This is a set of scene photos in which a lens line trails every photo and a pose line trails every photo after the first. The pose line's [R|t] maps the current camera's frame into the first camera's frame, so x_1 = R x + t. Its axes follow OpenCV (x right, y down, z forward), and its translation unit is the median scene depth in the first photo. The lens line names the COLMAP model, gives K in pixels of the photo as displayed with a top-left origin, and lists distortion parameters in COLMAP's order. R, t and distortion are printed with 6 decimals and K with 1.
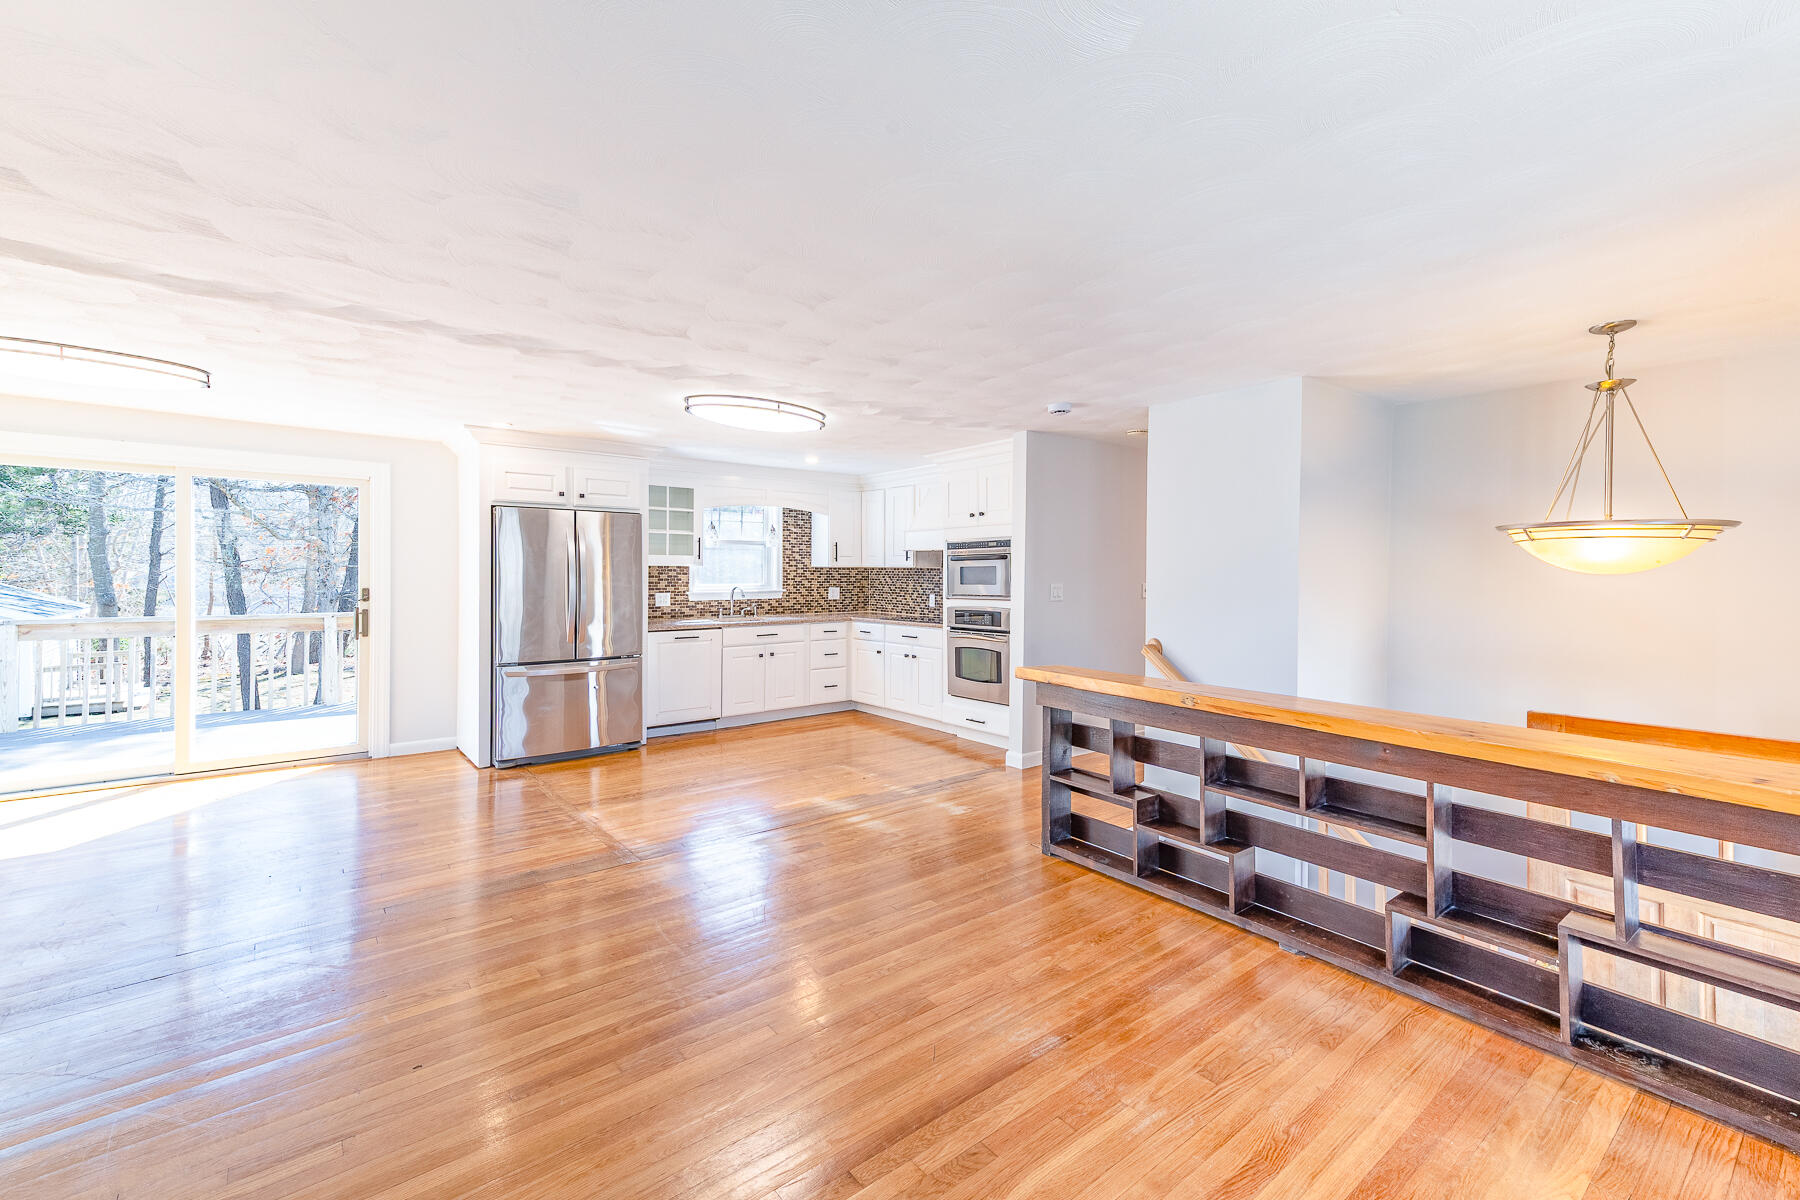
lens RADIAL K [[722.6, 0, 968.7], [0, 722.6, 571.6], [0, 0, 1]] dist [0.019695, 0.000098]
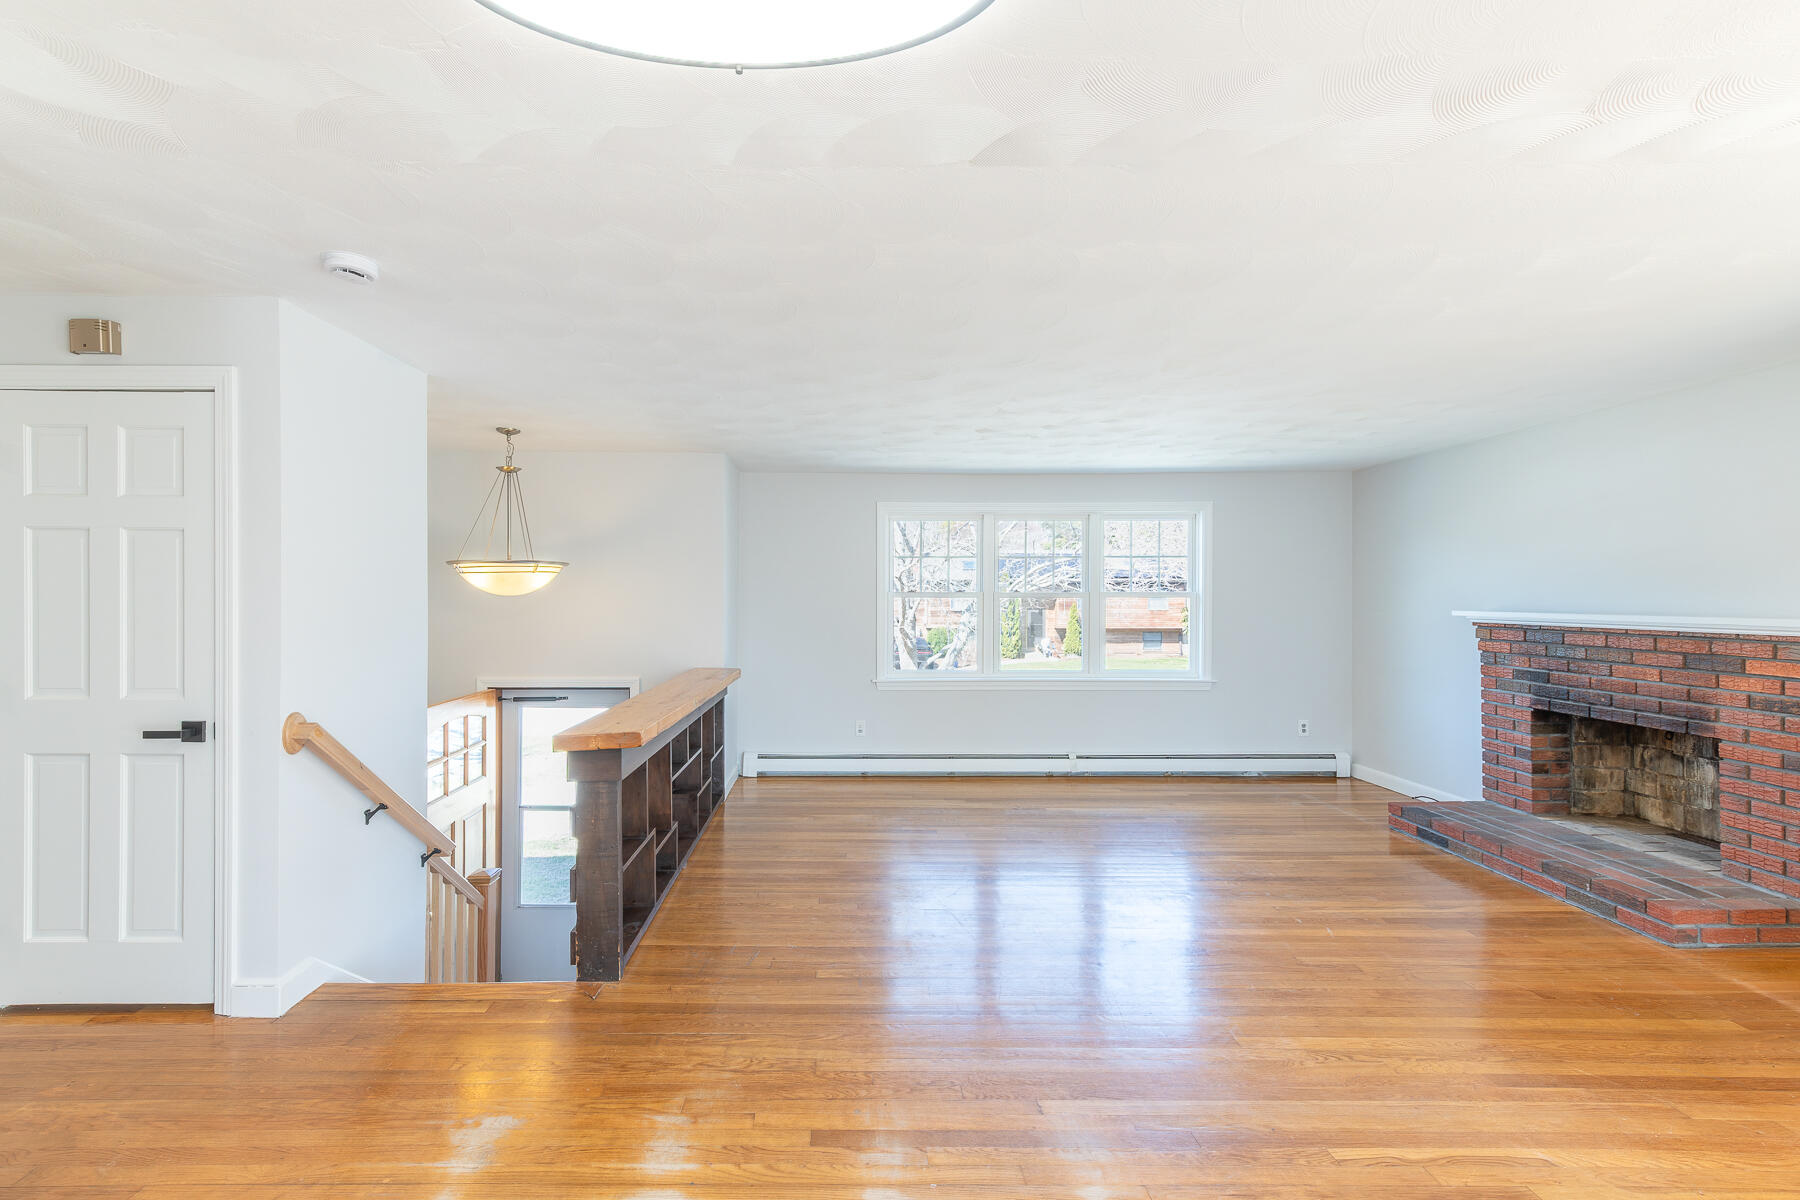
lens RADIAL K [[731.2, 0, 902.5], [0, 731.2, 600.8], [0, 0, 1]] dist [0.009779, -0.000076]
pose [[-0.775681, -0.013108, 0.630989, -0.319311], [-0.008667, 0.999911, 0.010117, -0.003905], [-0.631066, 0.002379, -0.775726, 0.754131]]
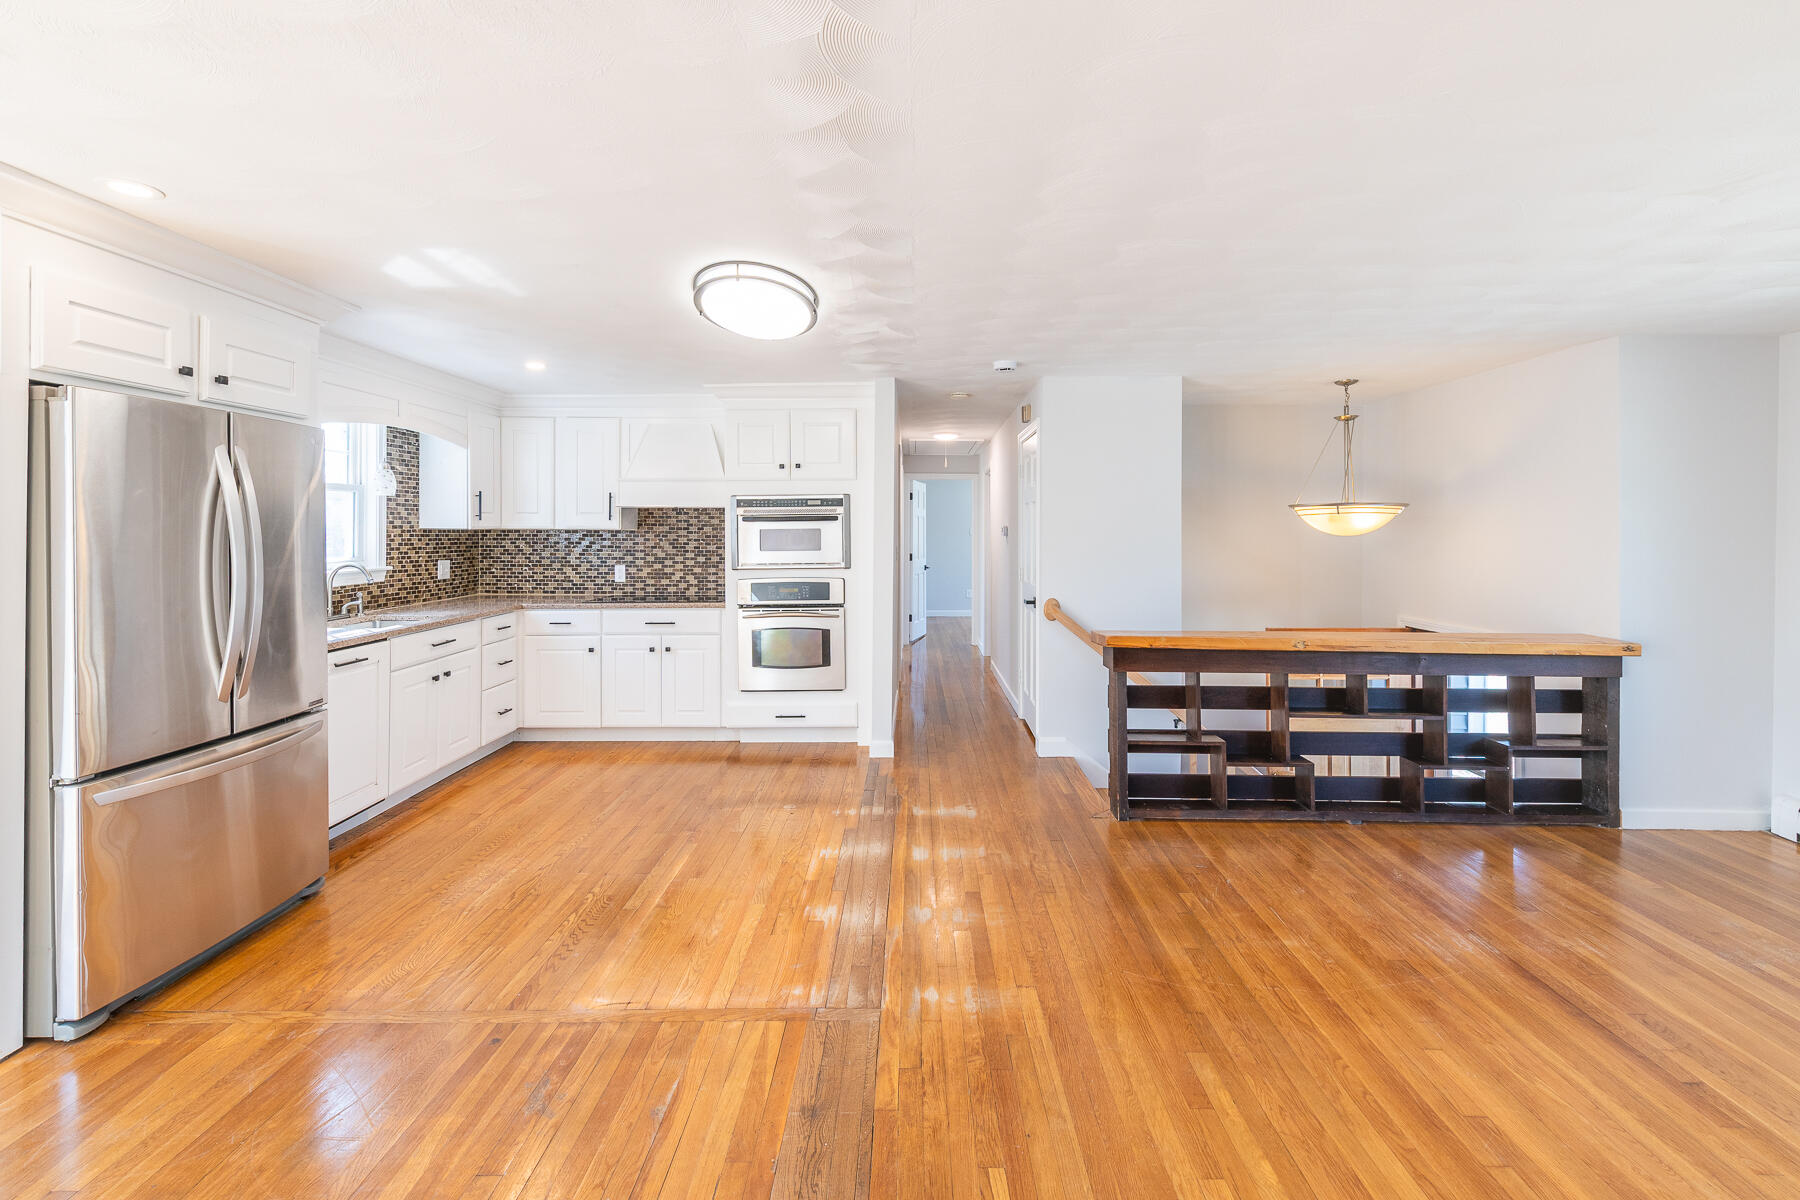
lens RADIAL K [[771.8, 0, 866.6], [0, 771.8, 518.7], [0, 0, 1]] dist [0.011515, 0.000827]
pose [[0.673756, 0.006465, 0.738926, -0.495614], [0.001779, 0.999945, -0.010371, -0.008223], [-0.738952, 0.008302, 0.673707, 0.289550]]
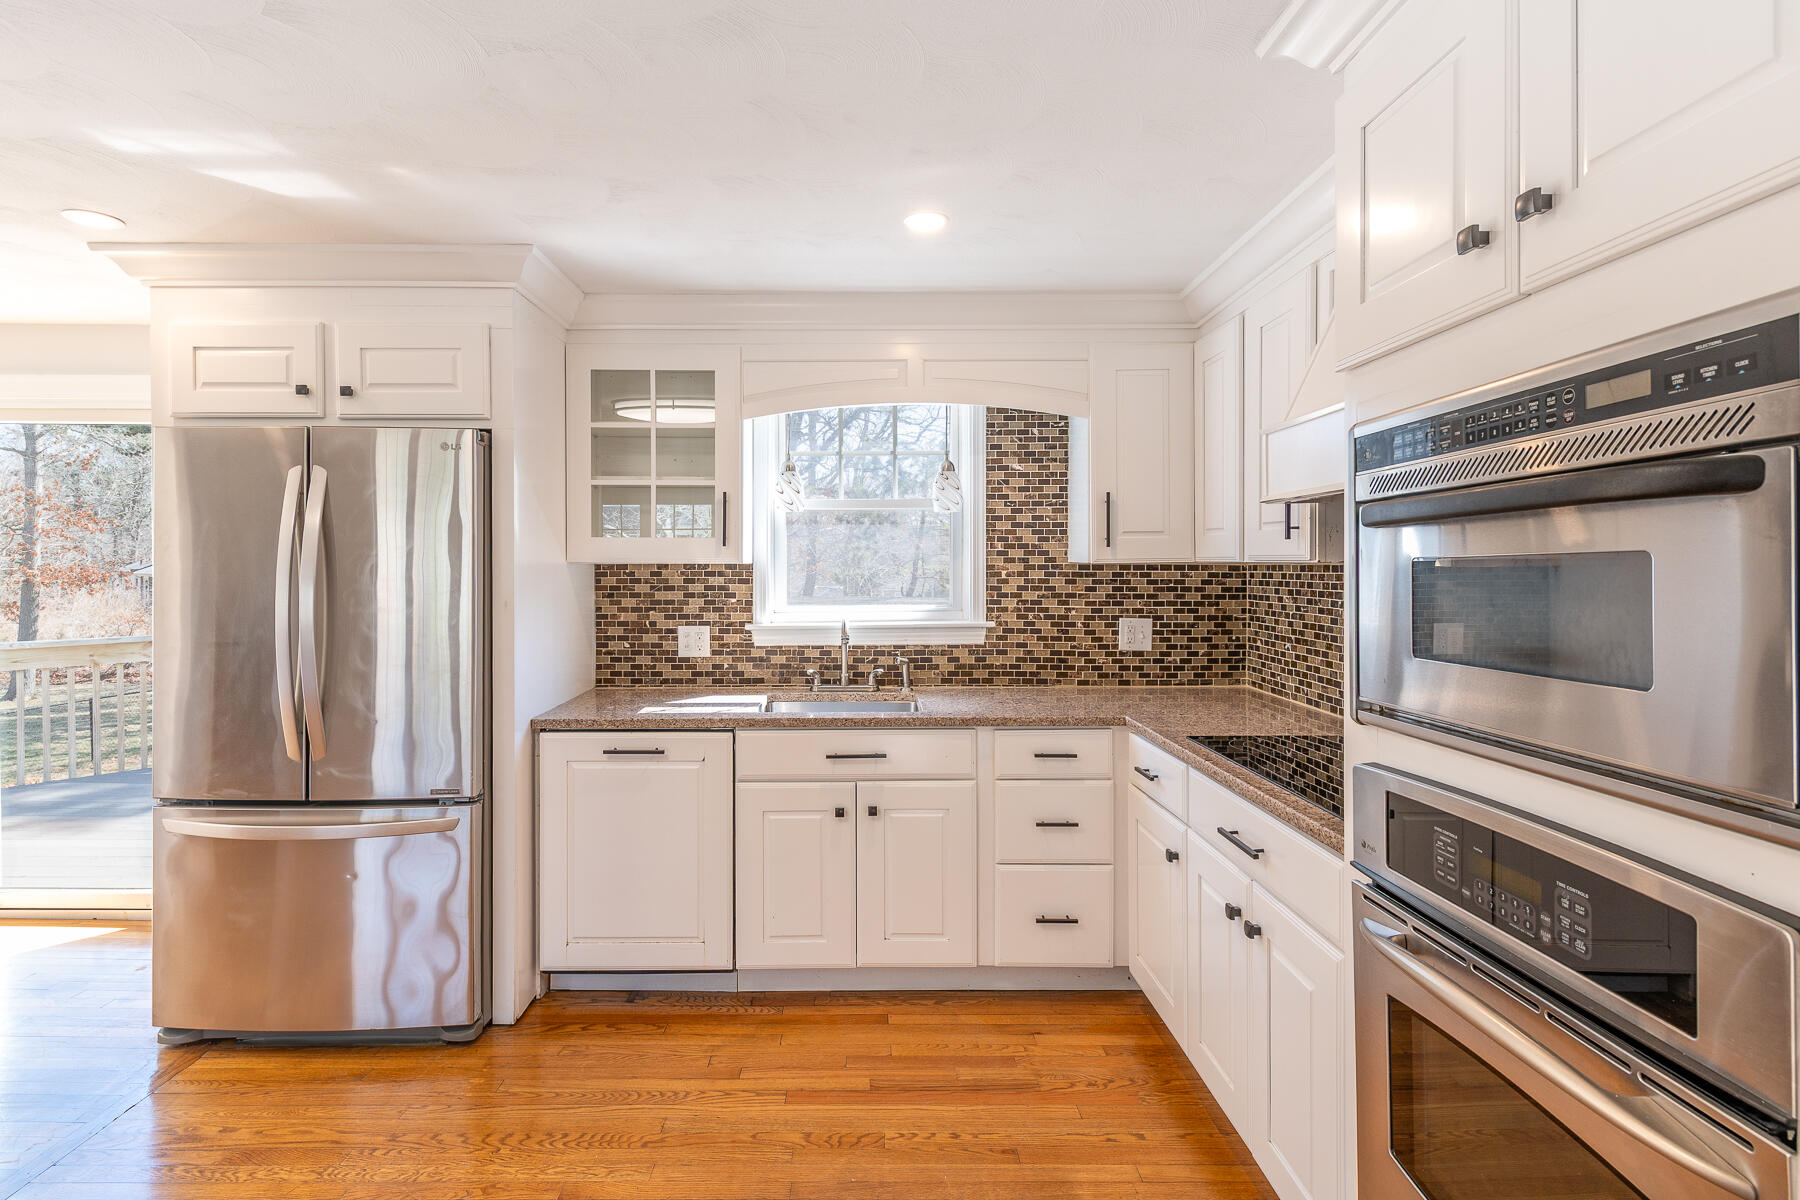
lens RADIAL K [[899.0, 0, 954.5], [0, 899.0, 571.7], [0, 0, 1]] dist [0.003832, 0.000053]
pose [[0.774246, -0.000629, -0.632884, 0.036197], [0.003191, 0.999991, 0.002910, -0.003886], [0.632876, -0.004273, 0.774241, 0.658438]]
